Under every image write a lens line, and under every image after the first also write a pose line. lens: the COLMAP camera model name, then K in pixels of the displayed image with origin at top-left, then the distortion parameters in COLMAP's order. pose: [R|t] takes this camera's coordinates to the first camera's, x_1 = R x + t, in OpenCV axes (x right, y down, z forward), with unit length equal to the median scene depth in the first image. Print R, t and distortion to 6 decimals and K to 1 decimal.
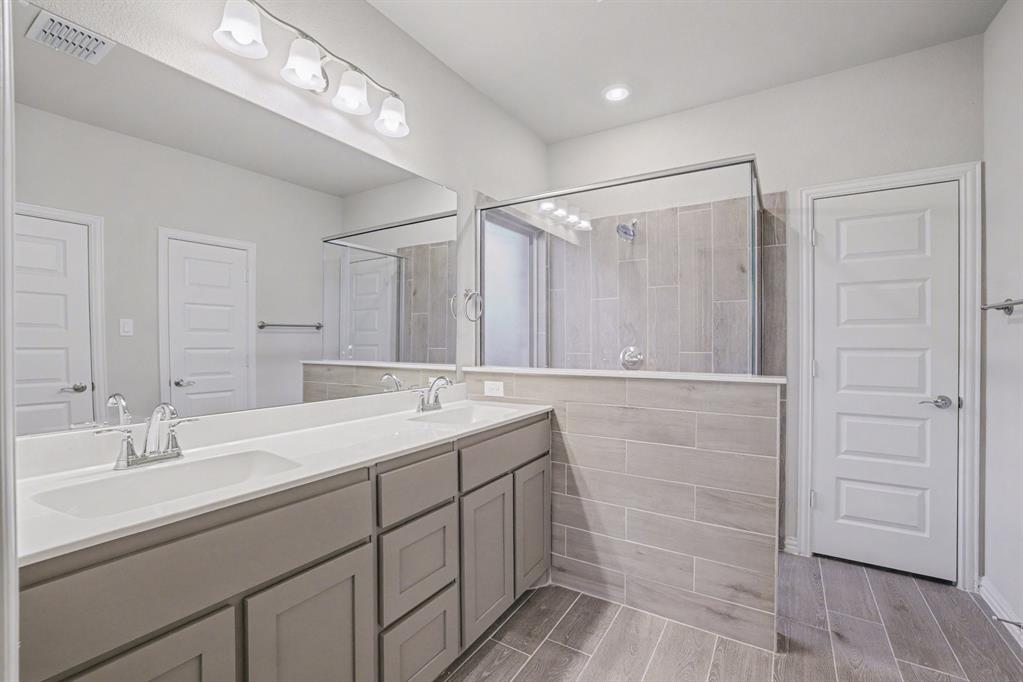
lens RADIAL K [[433.5, 0, 509.8], [0, 433.5, 343.4], [0, 0, 1]] dist [-0.001787, -0.000040]
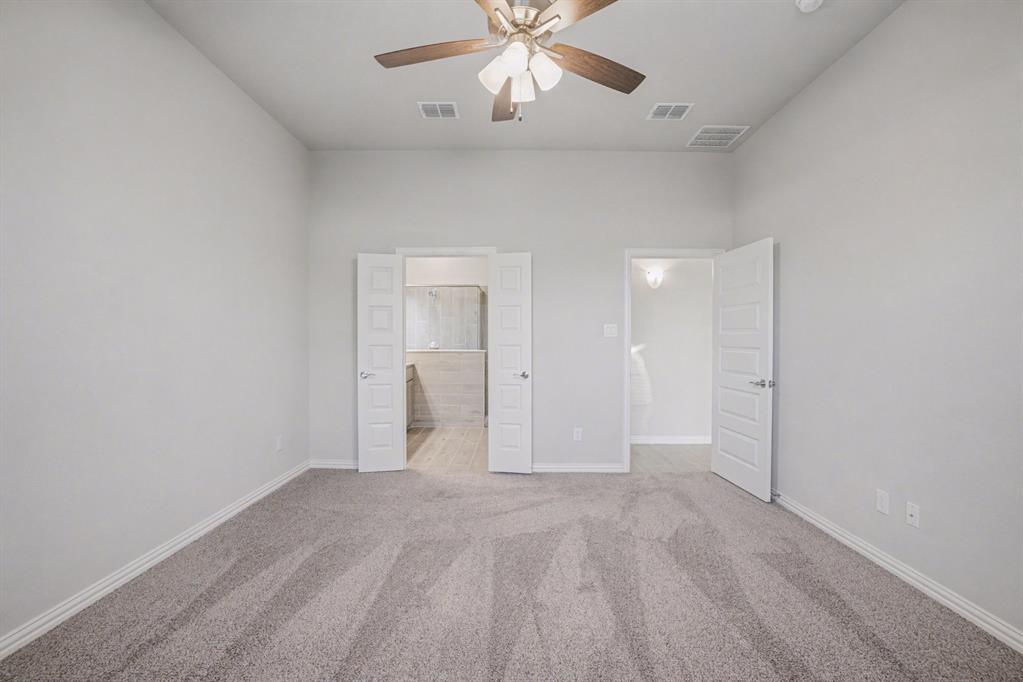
lens RADIAL K [[433.5, 0, 511.7], [0, 433.5, 341.2], [0, 0, 1]] dist [-0.001787, -0.000040]
pose [[0.848262, -0.008374, 0.529511, -0.864806], [0.009603, 0.999954, 0.000430, 0.013096], [-0.529490, 0.004720, 0.848303, -1.738106]]
